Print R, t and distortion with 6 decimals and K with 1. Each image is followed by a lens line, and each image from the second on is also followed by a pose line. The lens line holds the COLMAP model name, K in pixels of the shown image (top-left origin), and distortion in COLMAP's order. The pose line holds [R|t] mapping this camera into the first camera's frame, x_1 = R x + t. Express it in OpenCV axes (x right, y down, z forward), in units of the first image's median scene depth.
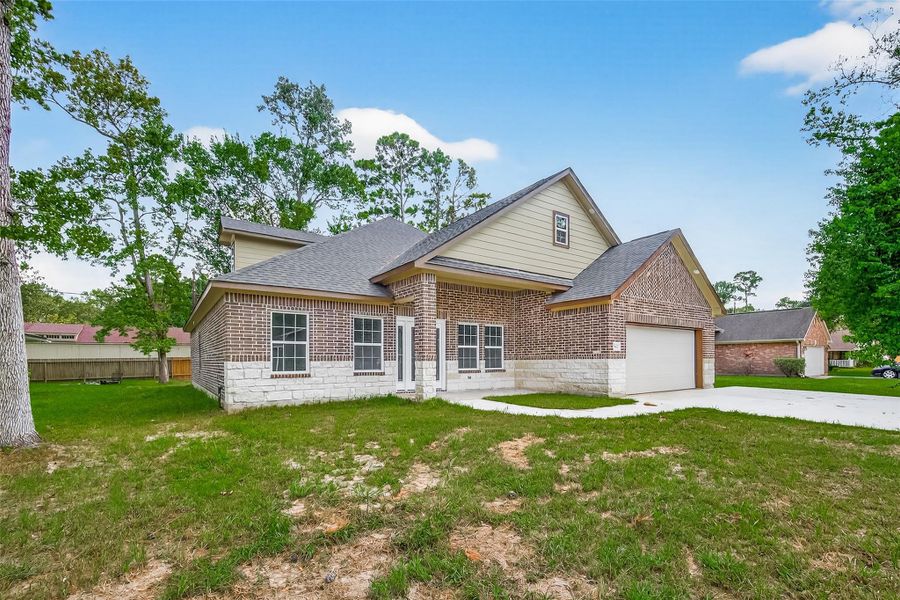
lens RADIAL K [[359.6, 0, 430.6], [0, 359.6, 355.0], [0, 0, 1]] dist [0.001424, -0.000317]
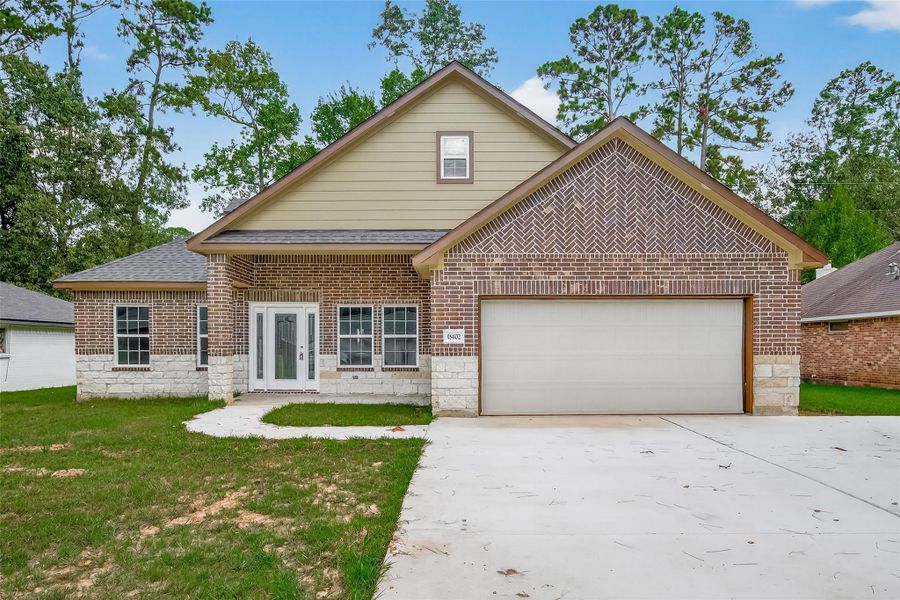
lens RADIAL K [[518.3, 0, 469.1], [0, 518.3, 349.9], [0, 0, 1]] dist [-0.017342, 0.013850]
pose [[0.854978, 0.006743, -0.518620, 0.853649], [0.005024, 0.999761, 0.021280, -0.015856], [0.518639, -0.020800, 0.854740, 0.194512]]
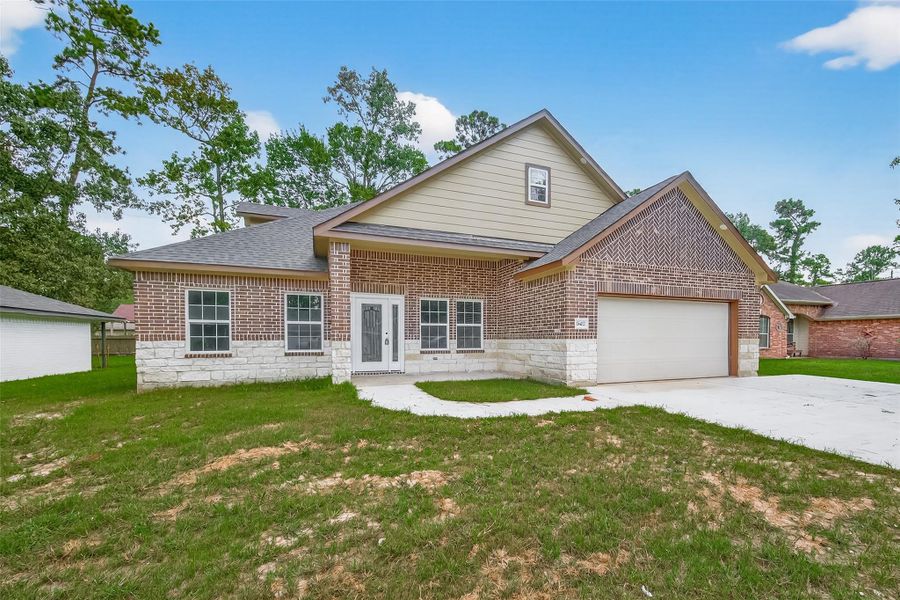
lens RADIAL K [[347.2, 0, 474.3], [0, 347.2, 340.1], [0, 0, 1]] dist [-0.000707, 0.000286]
pose [[0.982480, 0.003628, -0.186333, 0.358874], [0.000321, 0.999776, 0.021157, -0.002609], [0.186368, -0.020846, 0.982259, 0.160117]]
